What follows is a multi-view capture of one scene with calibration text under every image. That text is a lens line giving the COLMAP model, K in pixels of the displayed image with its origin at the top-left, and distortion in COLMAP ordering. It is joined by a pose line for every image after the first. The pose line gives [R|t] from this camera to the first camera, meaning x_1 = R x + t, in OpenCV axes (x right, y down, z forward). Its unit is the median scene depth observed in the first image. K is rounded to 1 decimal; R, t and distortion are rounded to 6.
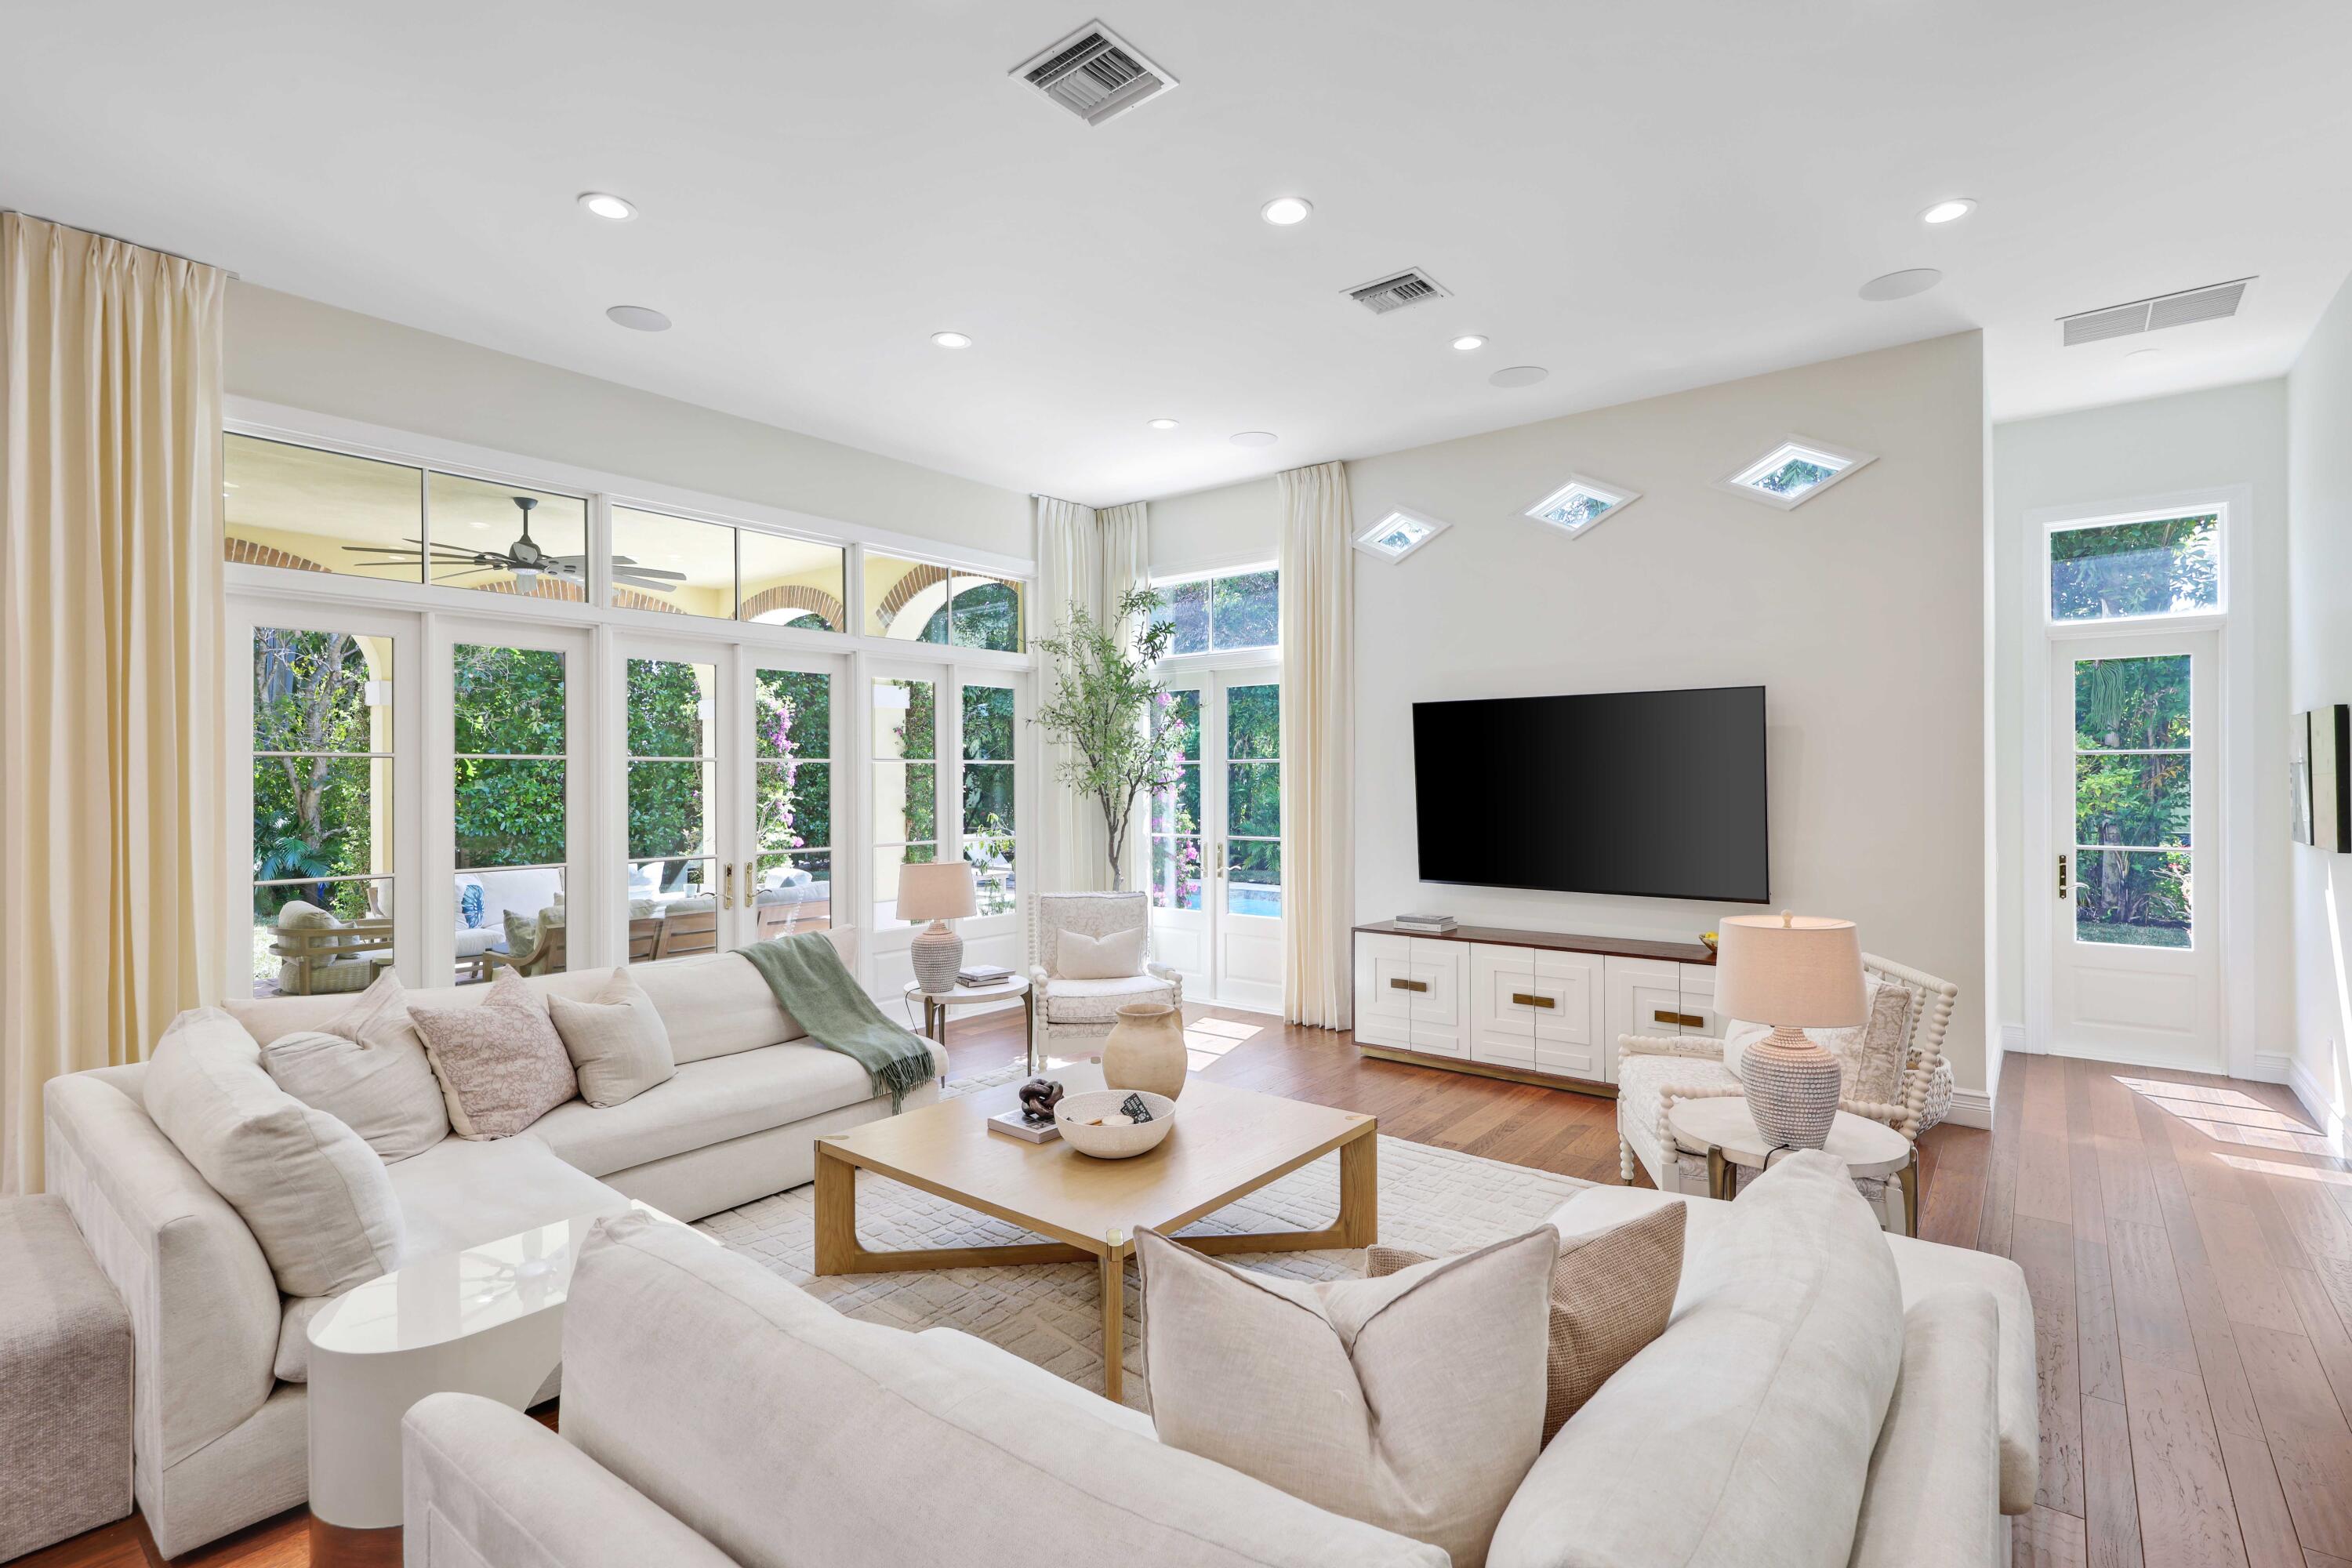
lens RADIAL K [[1095.4, 0, 1184.7], [0, 1095.4, 772.4], [0, 0, 1]] dist [-0.000660, -0.000034]
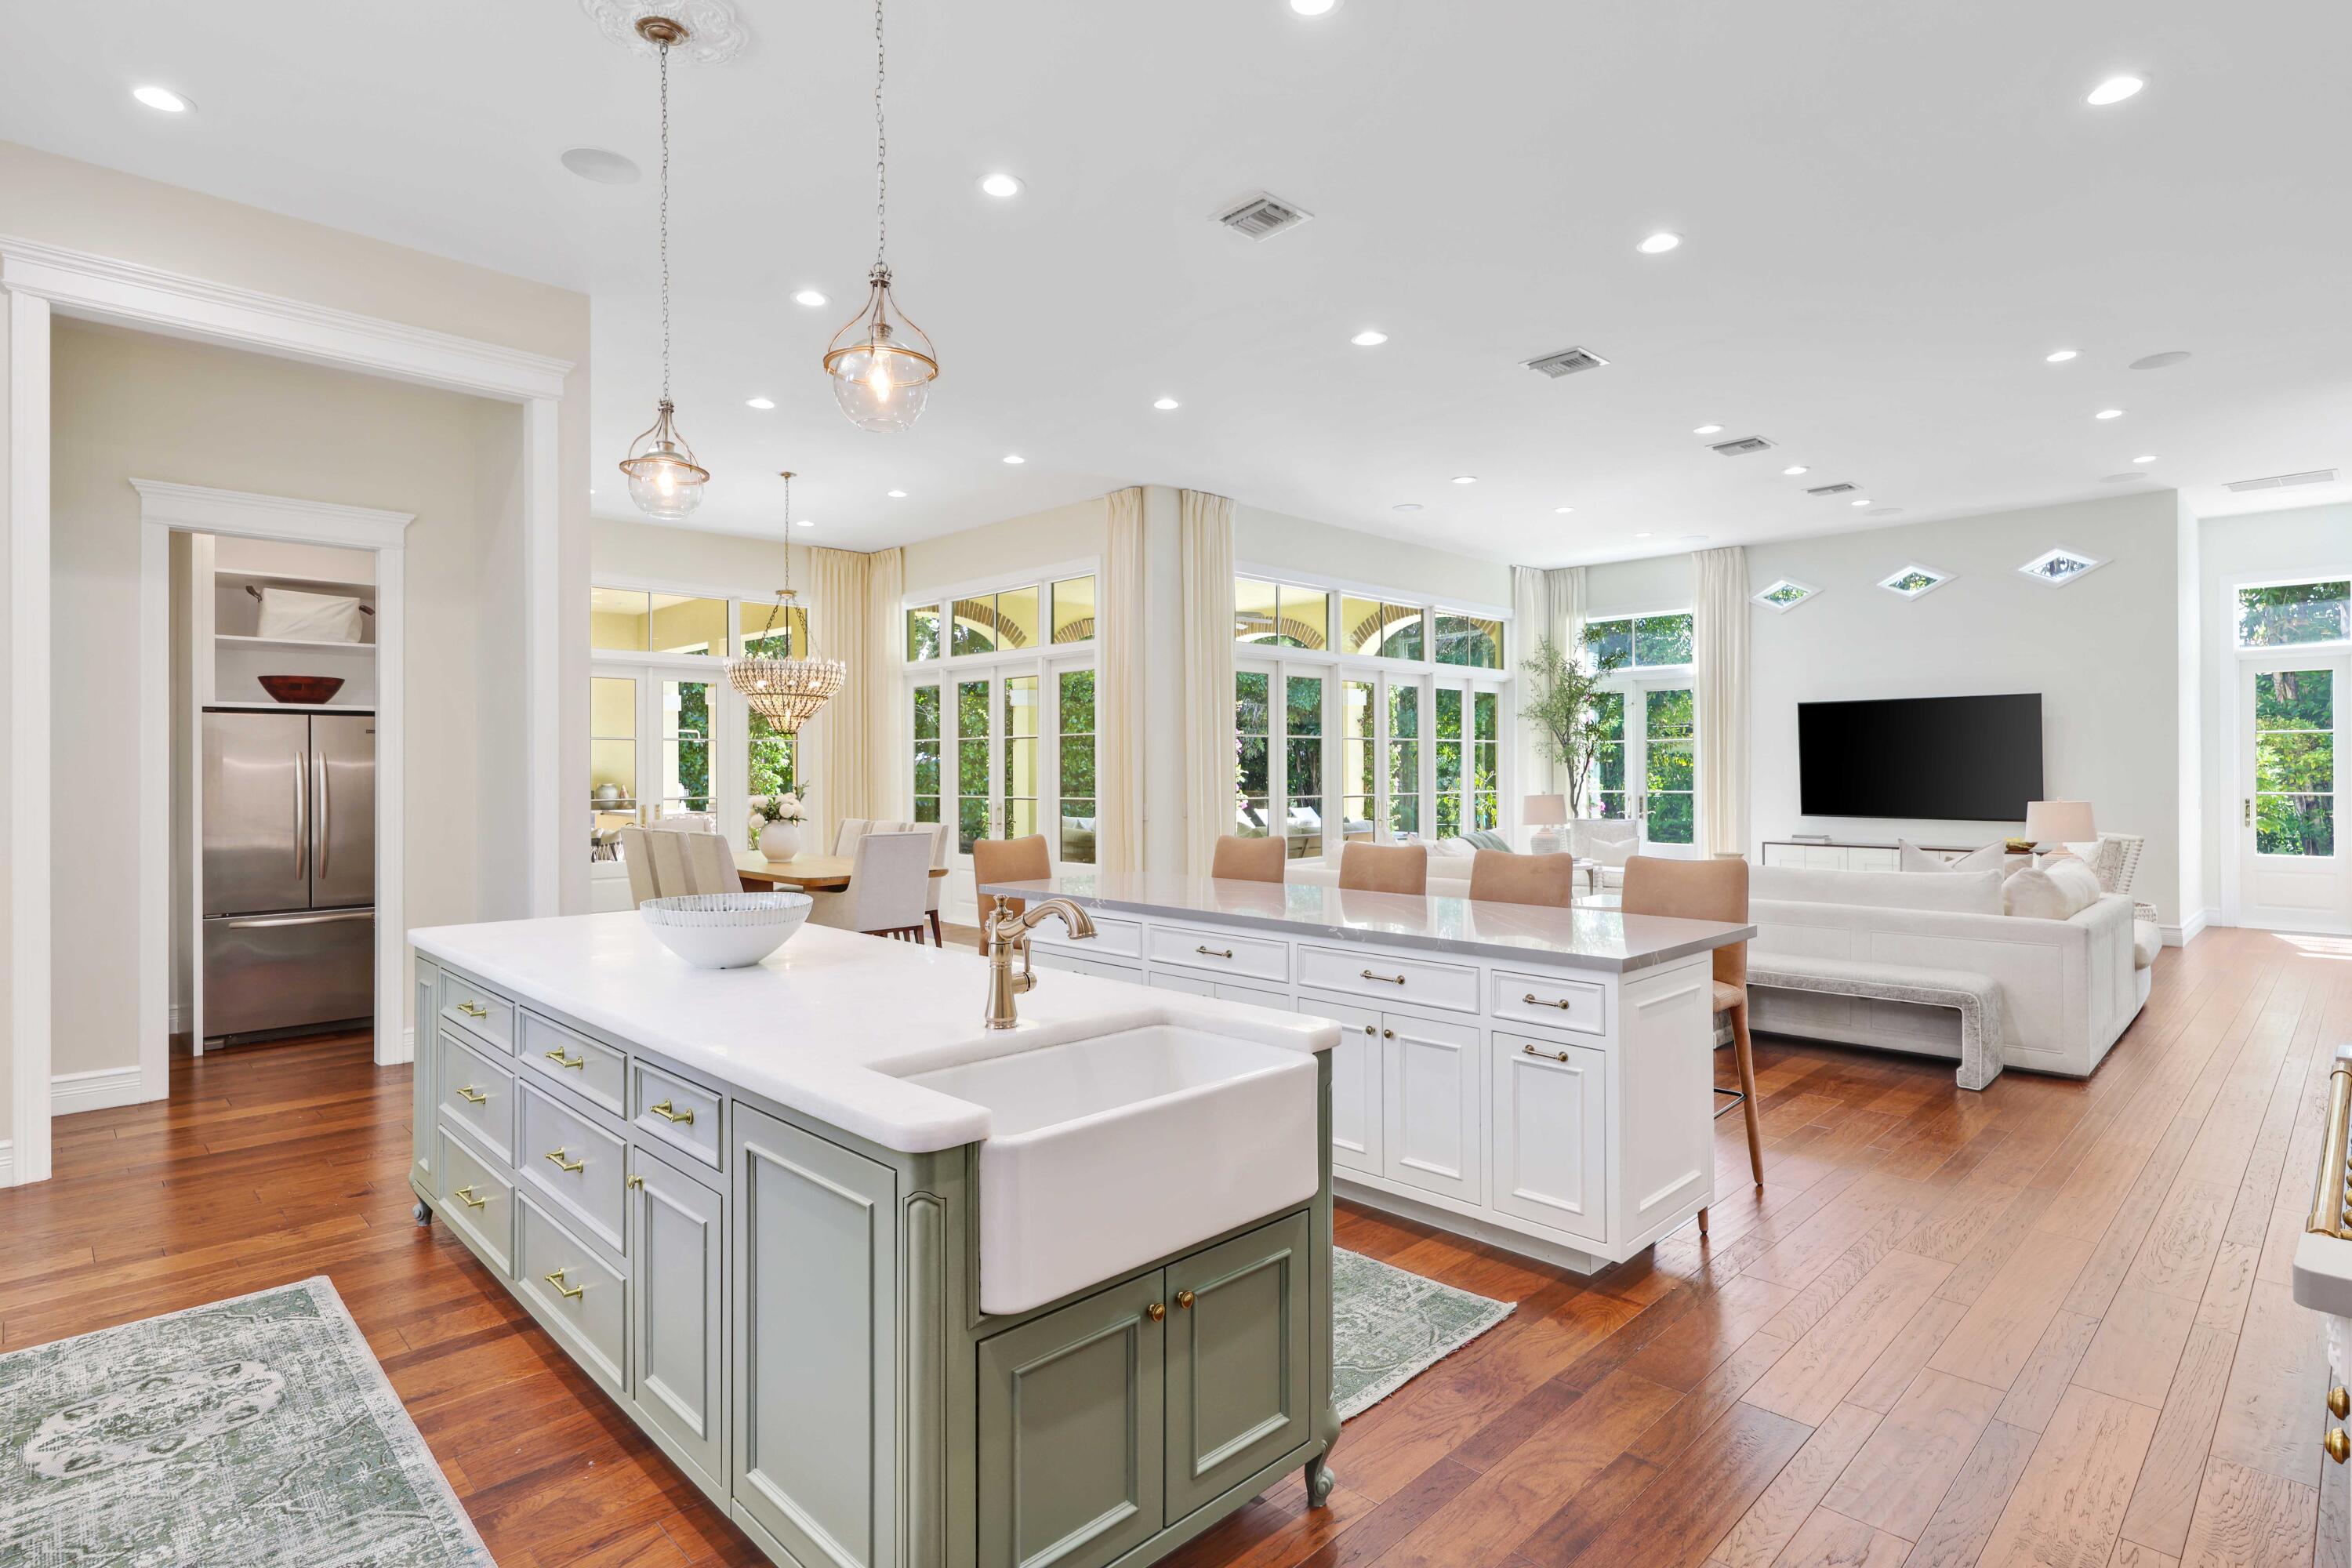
lens RADIAL K [[1183.5, 0, 1173.9], [0, 1183.5, 770.3], [0, 0, 1]] dist [-0.001790, -0.001320]
pose [[0.992178, -0.000483, -0.124828, -0.477616], [0.001452, 0.999970, 0.007672, 0.020379], [0.124821, -0.007793, 0.992149, -0.818775]]
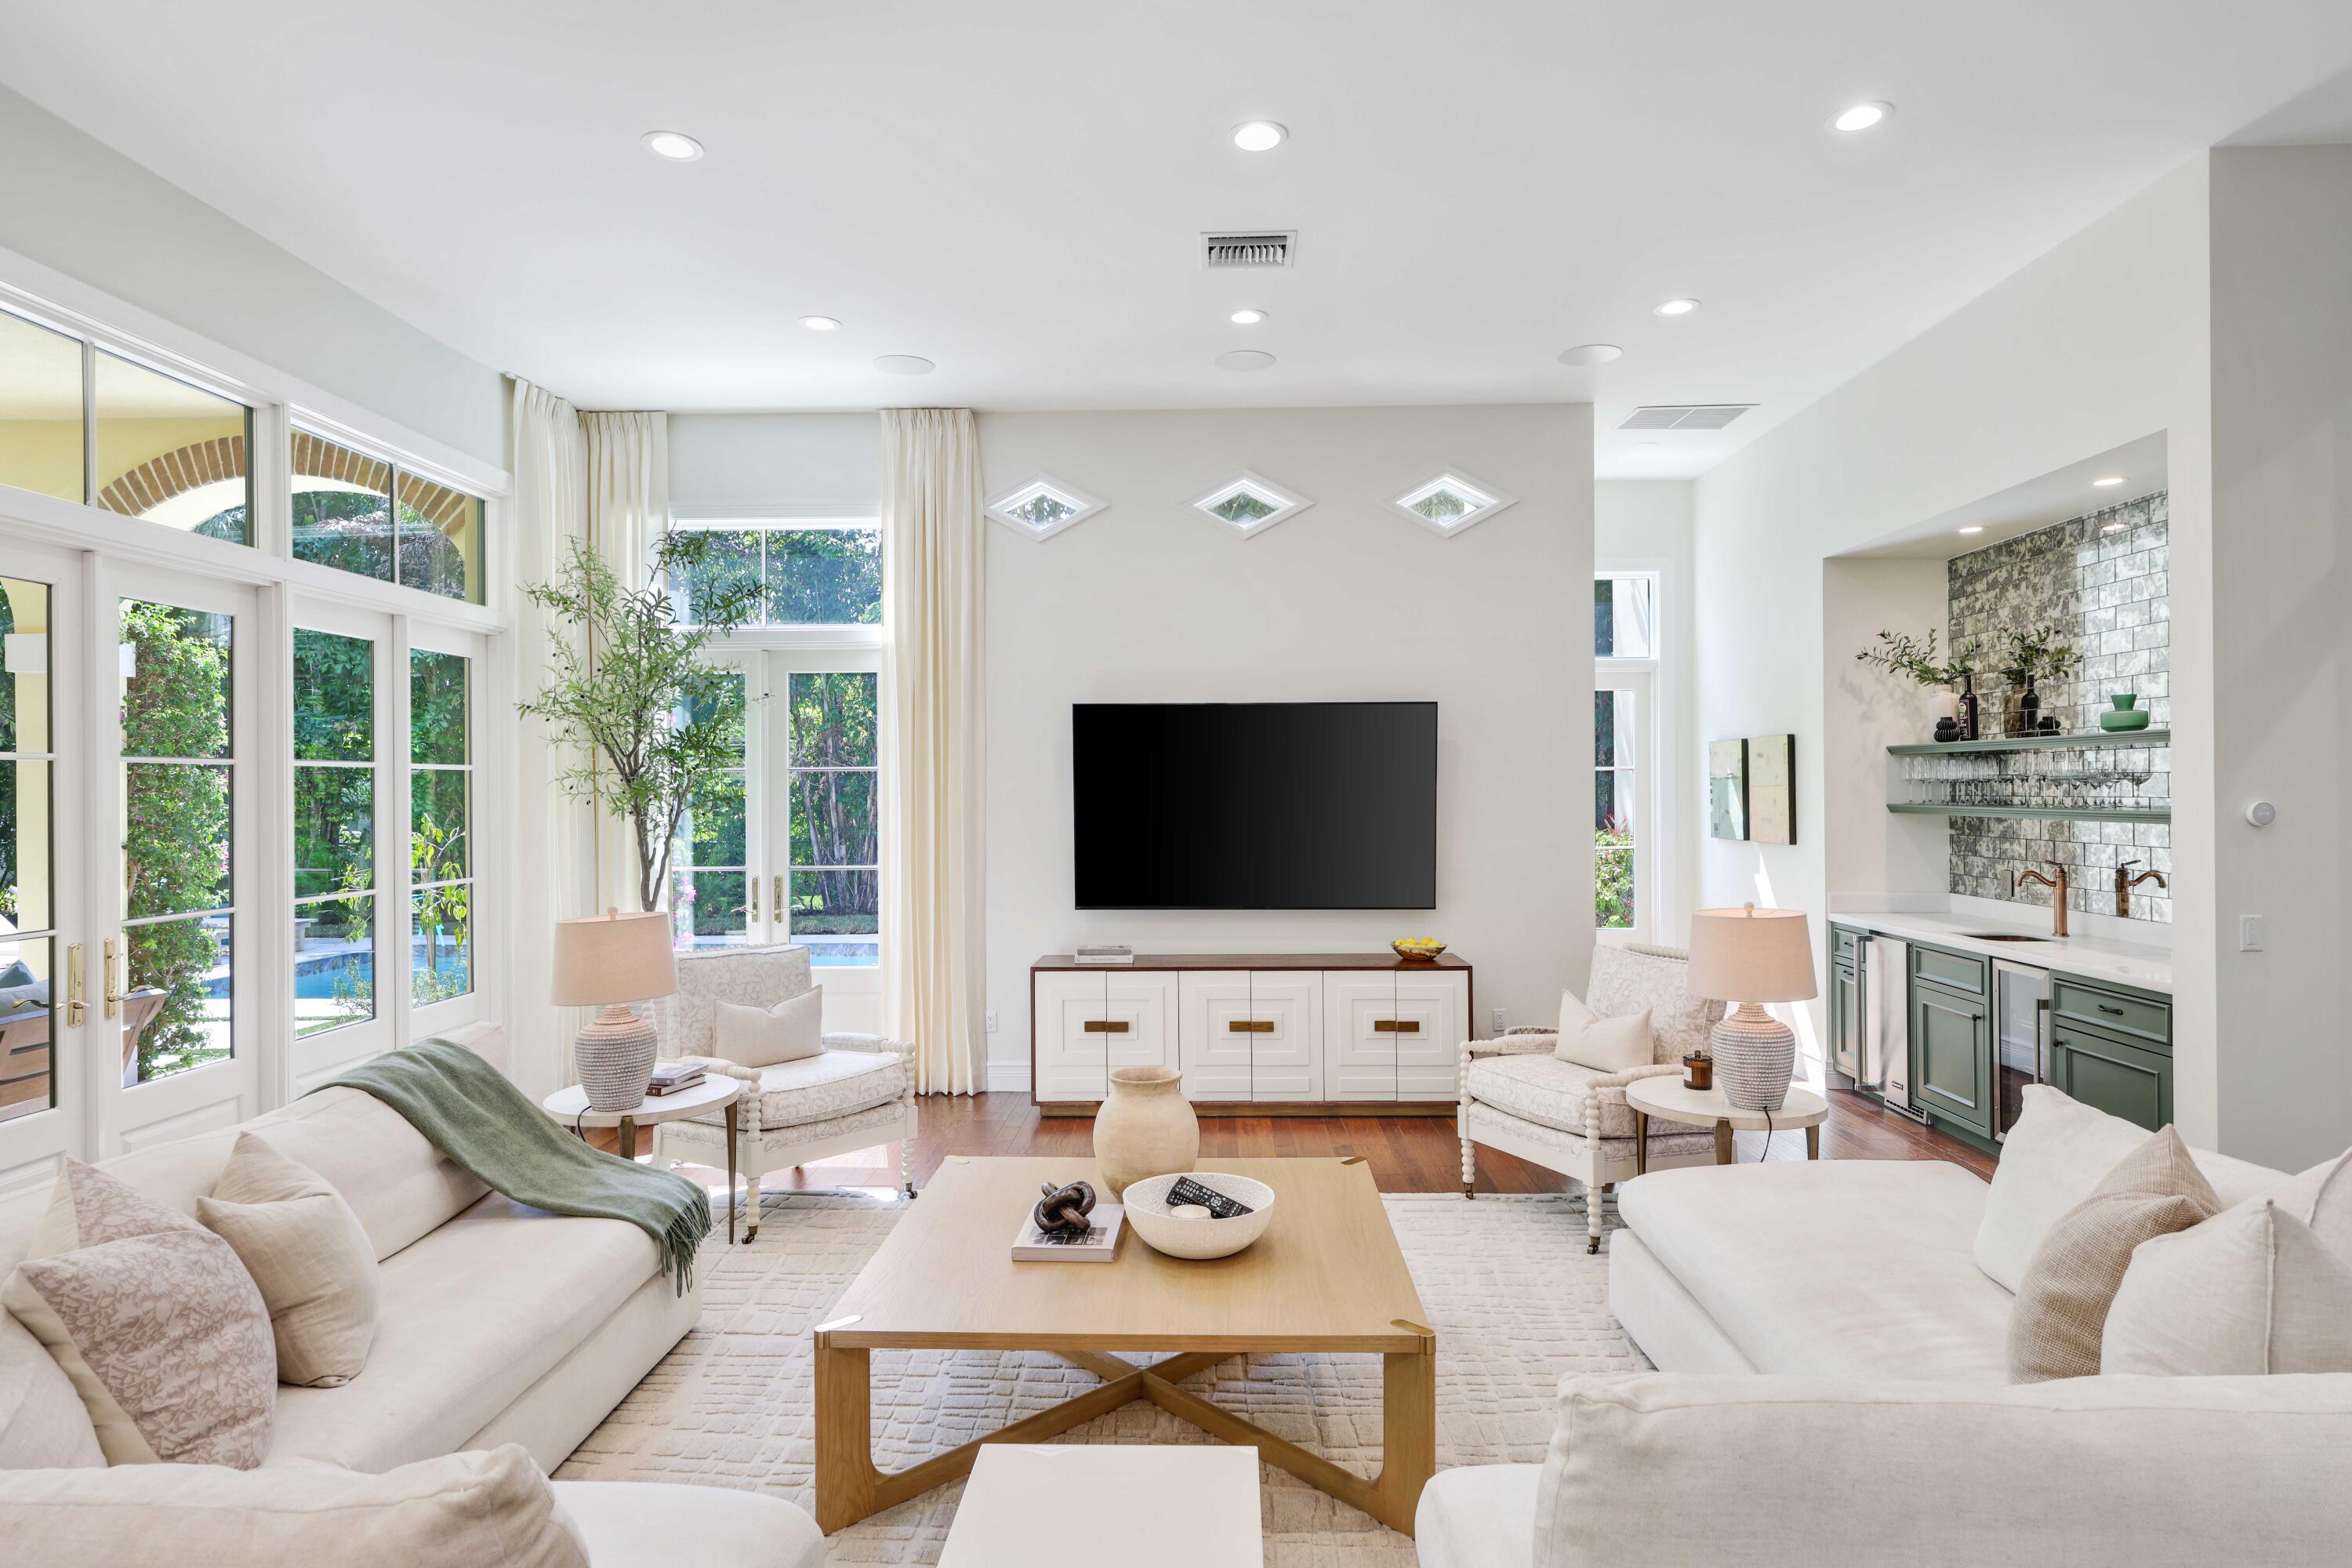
lens RADIAL K [[1291.6, 0, 1176.2], [0, 1291.6, 783.7], [0, 0, 1]] dist [-0.001874, -0.000662]
pose [[0.797268, 0.002769, 0.603619, -0.347272], [-0.001156, 0.999995, -0.003060, 0.003067], [-0.603624, 0.001742, 0.797267, 0.134041]]
